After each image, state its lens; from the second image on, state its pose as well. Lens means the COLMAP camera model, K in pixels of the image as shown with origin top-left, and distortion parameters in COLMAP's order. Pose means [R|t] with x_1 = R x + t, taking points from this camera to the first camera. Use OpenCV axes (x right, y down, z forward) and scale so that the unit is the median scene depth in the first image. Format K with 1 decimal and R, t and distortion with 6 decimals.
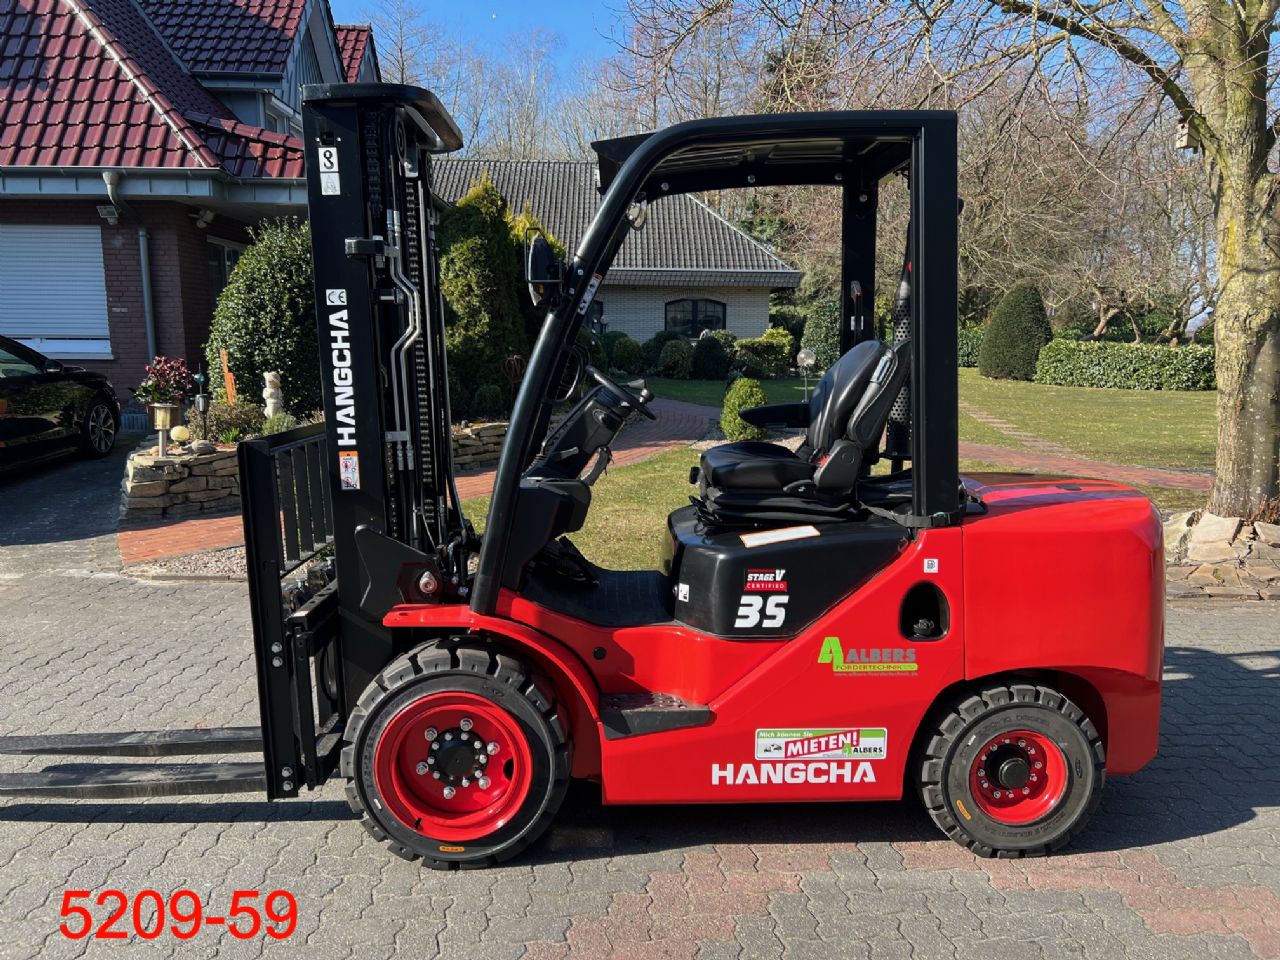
lens RADIAL K [[963.9, 0, 657.2], [0, 963.9, 475.0], [0, 0, 1]] dist [0.061464, -0.073265]
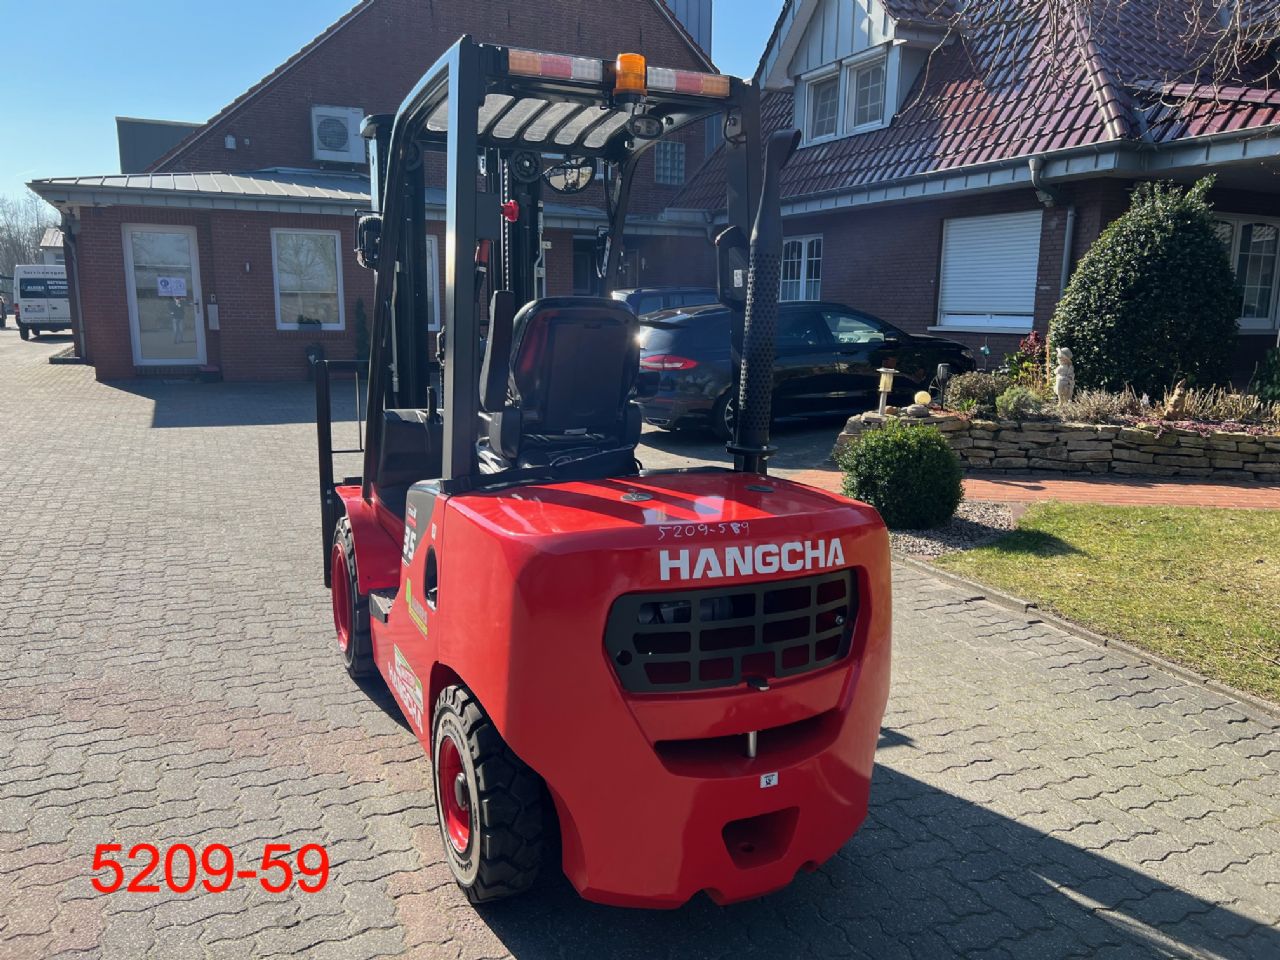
lens RADIAL K [[971.8, 0, 645.0], [0, 971.8, 478.3], [0, 0, 1]] dist [0.058582, -0.069450]
pose [[0.390925, 0.158590, -0.906657, 1.201289], [-0.141391, 0.983700, 0.111102, -0.091523], [0.909498, 0.084760, 0.406975, 0.780759]]
